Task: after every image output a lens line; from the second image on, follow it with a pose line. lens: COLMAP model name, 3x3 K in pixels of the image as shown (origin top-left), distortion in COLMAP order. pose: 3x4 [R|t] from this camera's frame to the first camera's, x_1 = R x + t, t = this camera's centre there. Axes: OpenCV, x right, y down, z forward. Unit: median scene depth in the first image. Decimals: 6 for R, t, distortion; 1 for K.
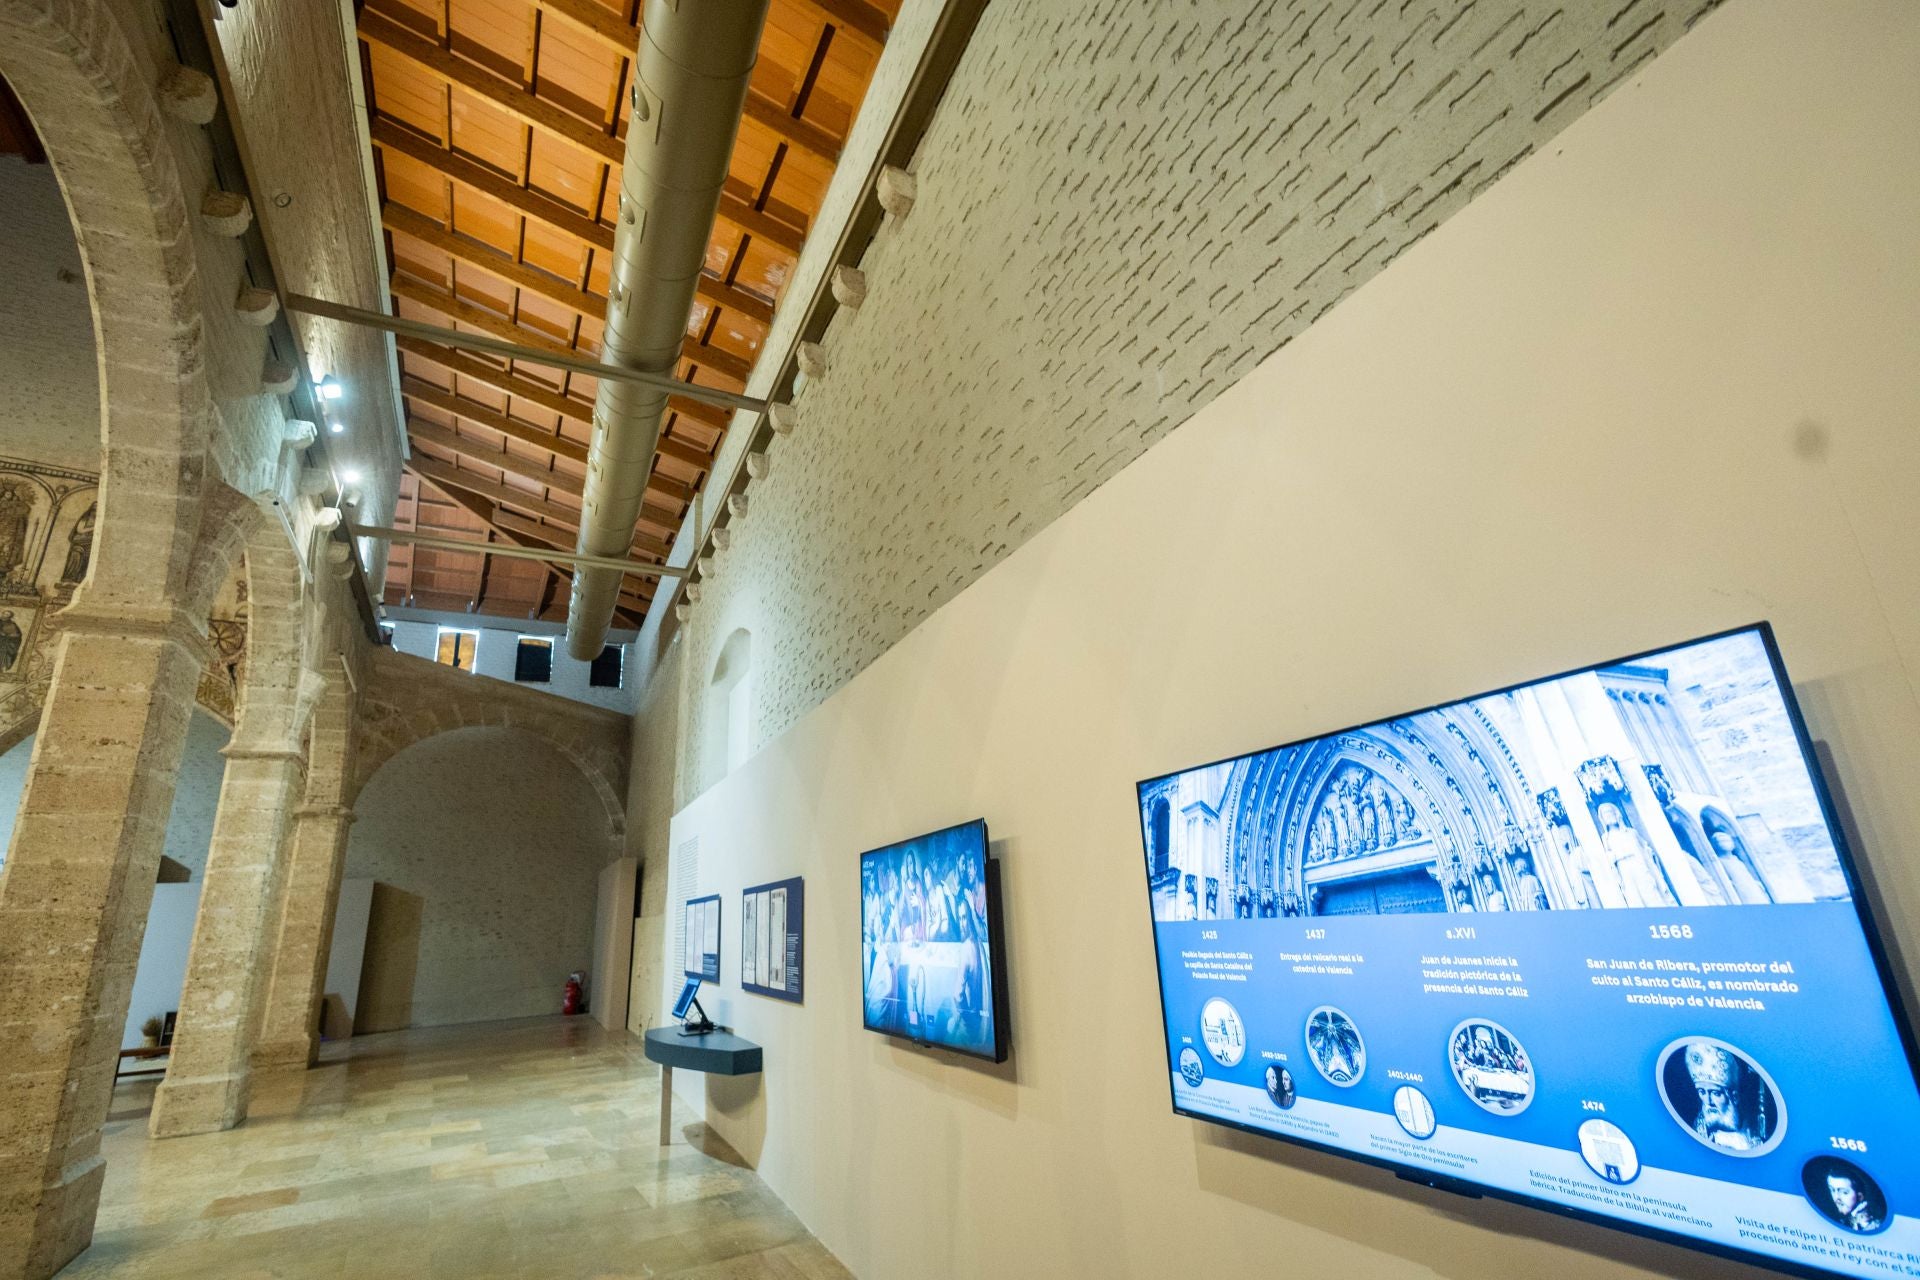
lens RADIAL K [[876.7, 0, 966.6], [0, 876.7, 637.6], [0, 0, 1]] dist [-0.002111, -0.000928]
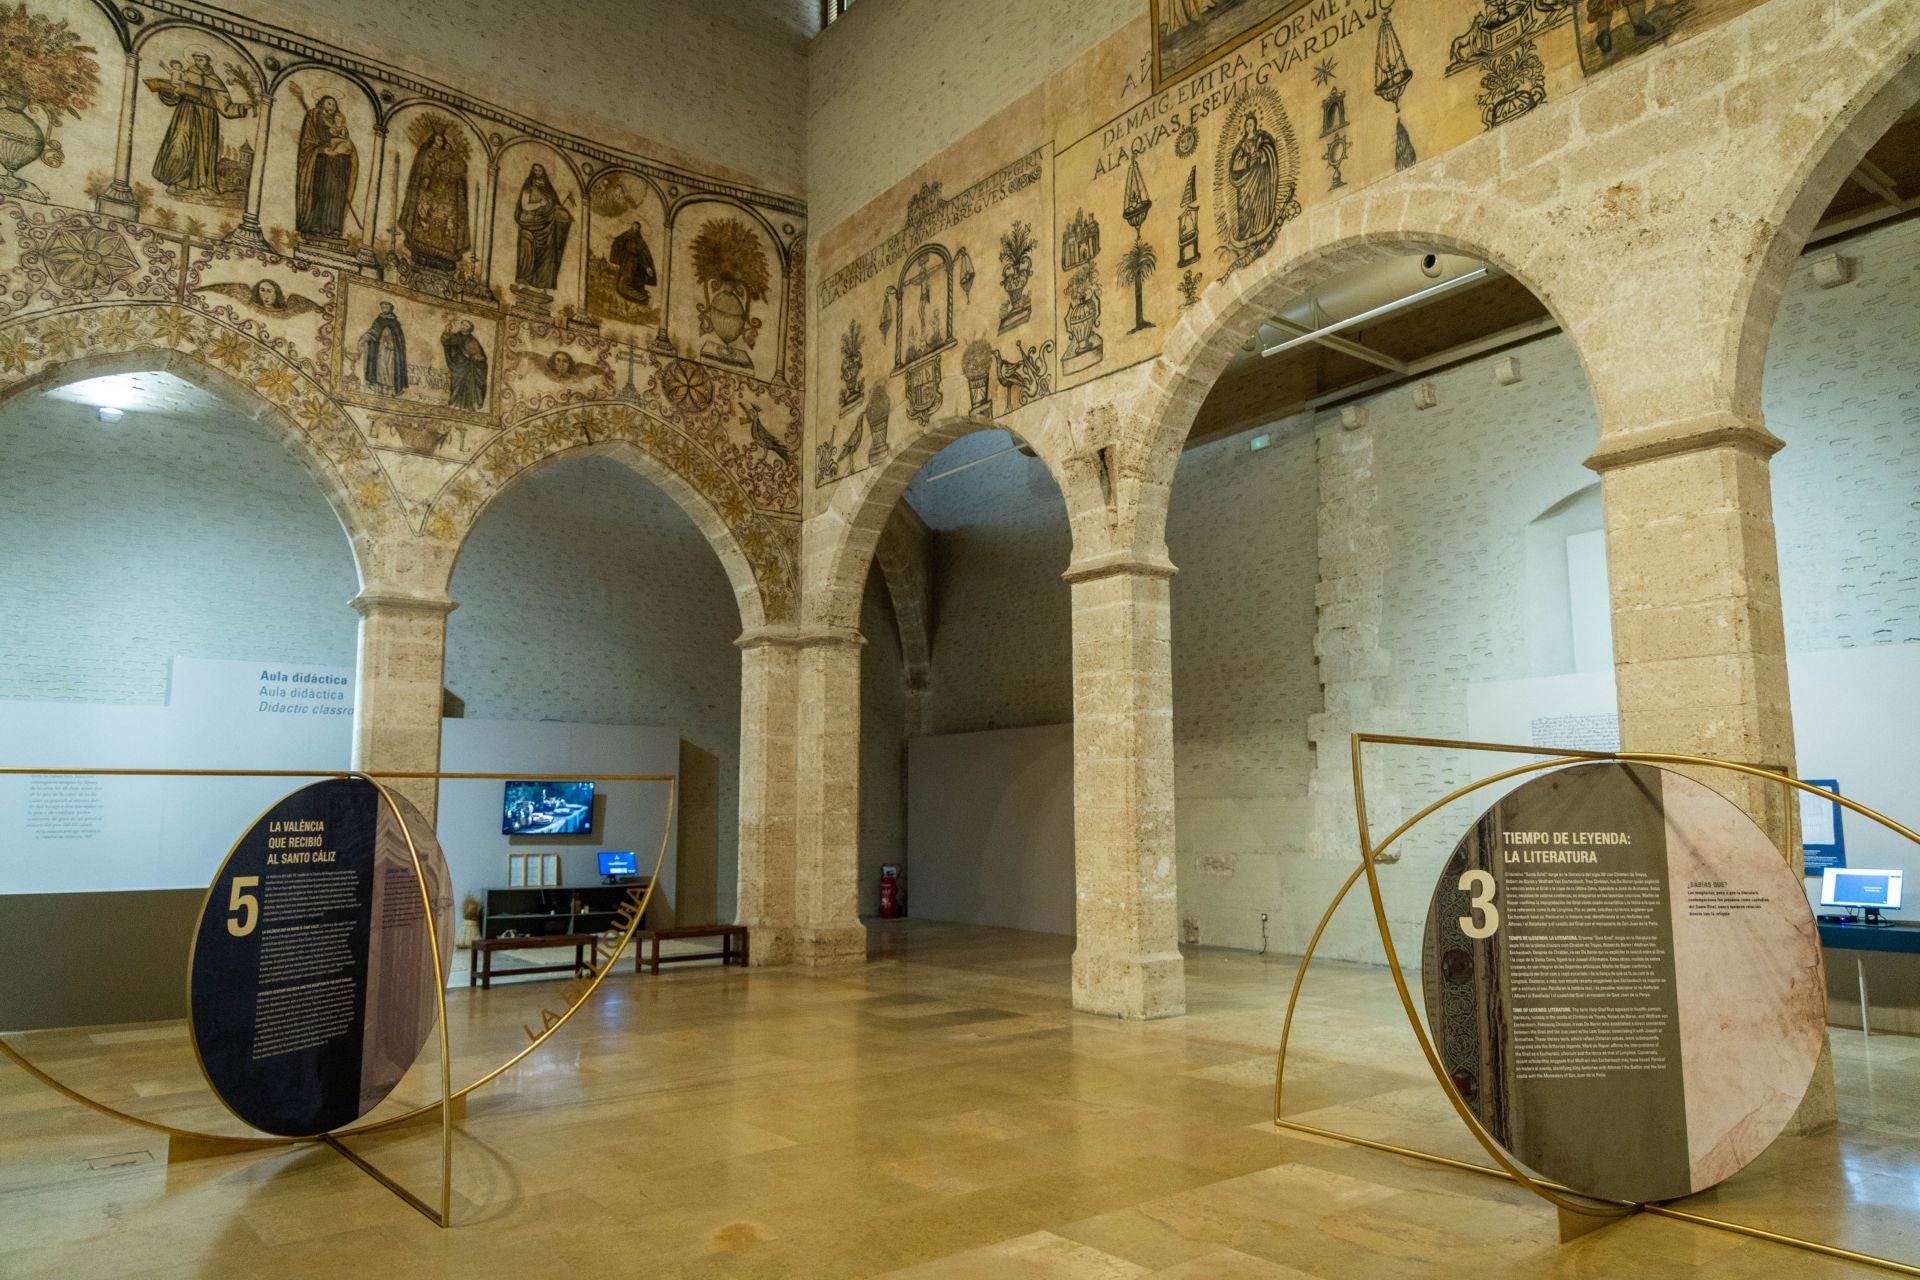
lens RADIAL K [[1270.2, 0, 985.4], [0, 1270.2, 636.4], [0, 0, 1]] dist [0.003744, 0.004098]
pose [[0.985547, 0.071019, 0.153800, -0.818316], [-0.094440, 0.984046, 0.150778, 0.024386], [-0.140638, -0.163123, 0.976530, -0.074339]]
